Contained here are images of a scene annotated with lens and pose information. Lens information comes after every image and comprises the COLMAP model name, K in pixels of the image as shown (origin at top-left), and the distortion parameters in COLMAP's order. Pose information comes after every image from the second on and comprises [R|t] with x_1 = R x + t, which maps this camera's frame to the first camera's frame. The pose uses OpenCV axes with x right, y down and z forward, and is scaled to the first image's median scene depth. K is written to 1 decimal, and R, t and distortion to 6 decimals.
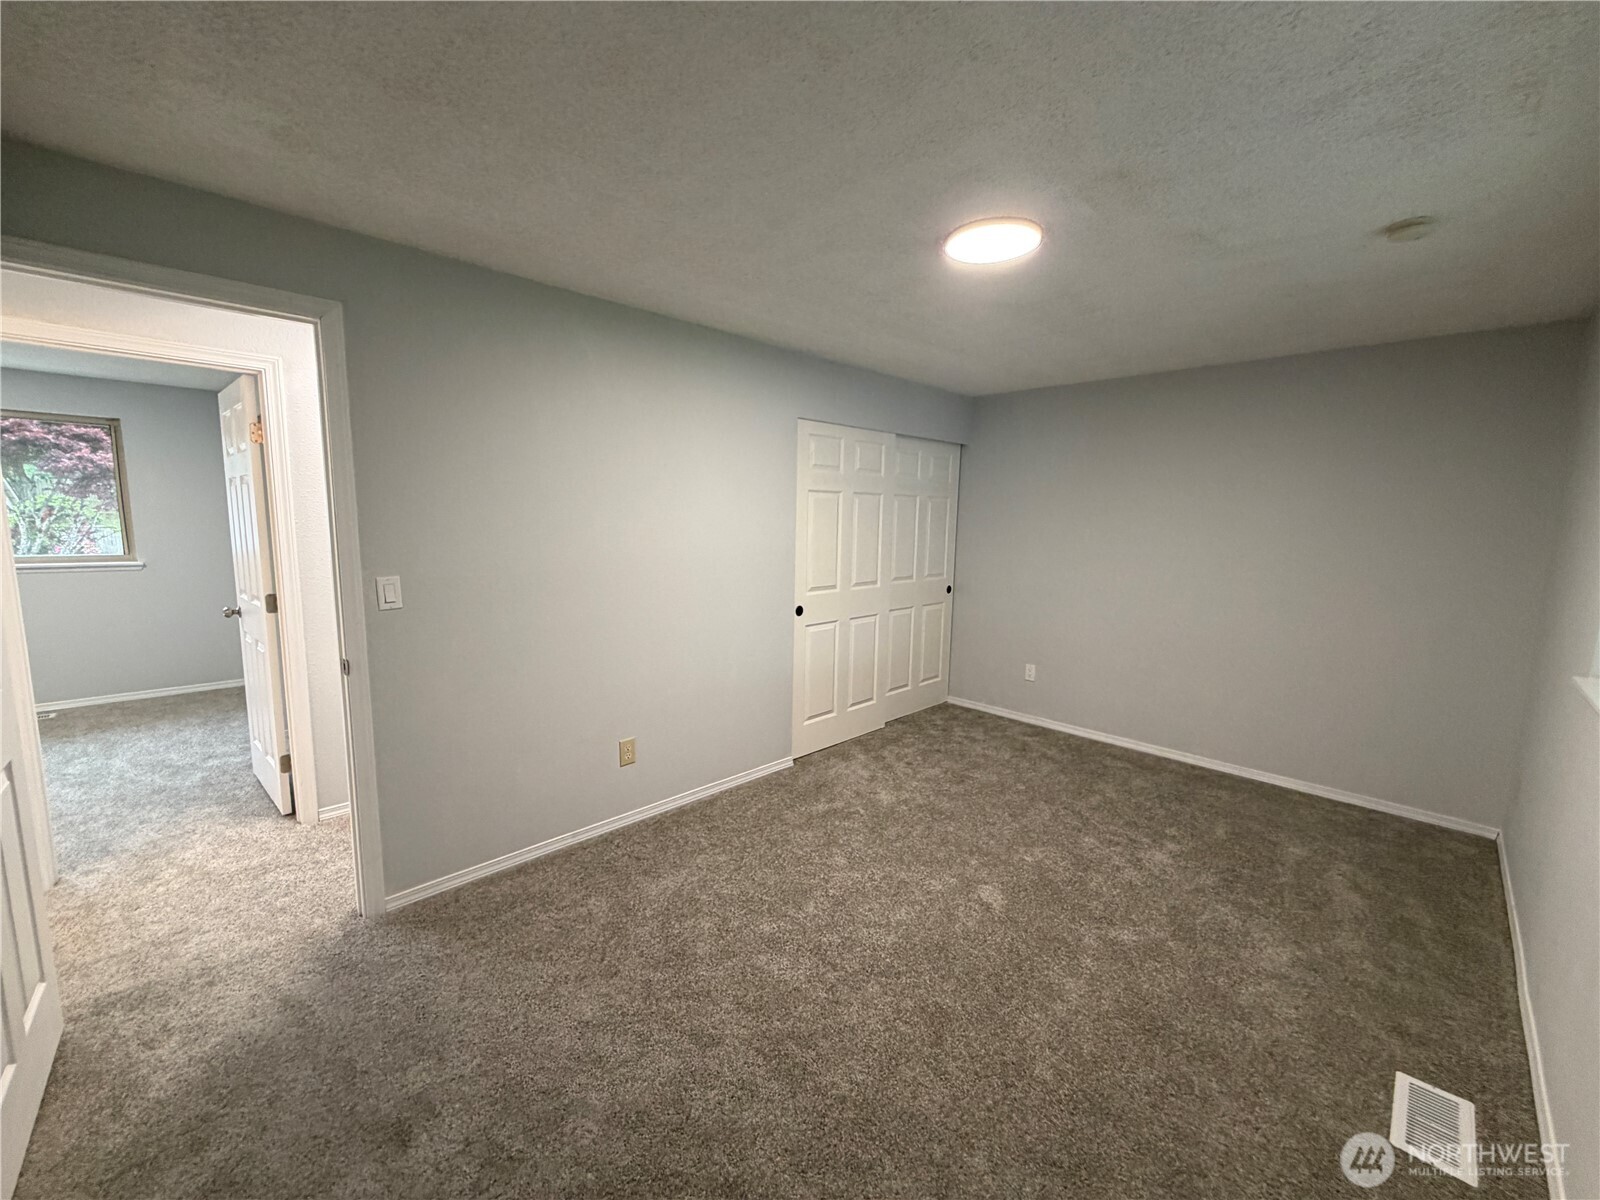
lens RADIAL K [[641.6, 0, 800.0], [0, 641.6, 600.0], [0, 0, 1]] dist [-0.000616, -0.000103]
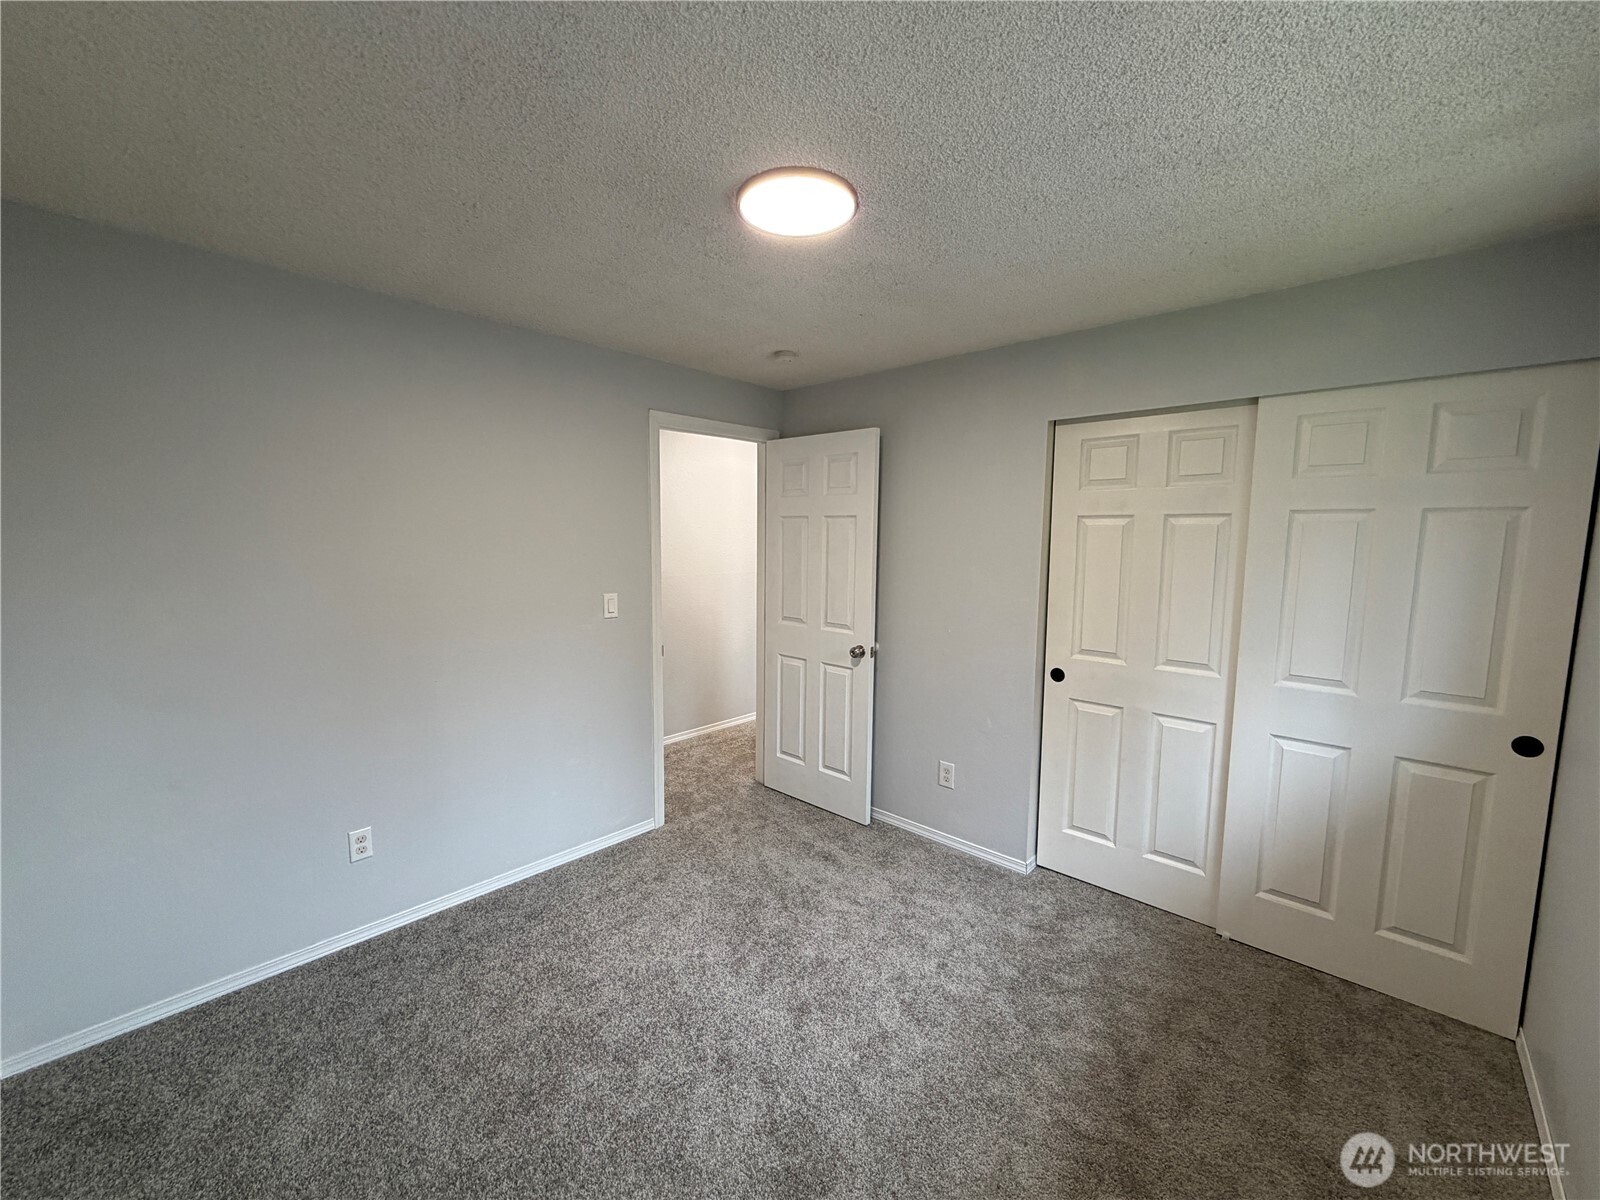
lens RADIAL K [[641.6, 0, 800.0], [0, 641.6, 600.0], [0, 0, 1]] dist [-0.000616, -0.000103]
pose [[0.048291, 0.083903, -0.995303, 0.712478], [-0.150964, 0.985632, 0.075763, -0.080371], [0.987359, 0.146597, 0.060264, 0.651252]]
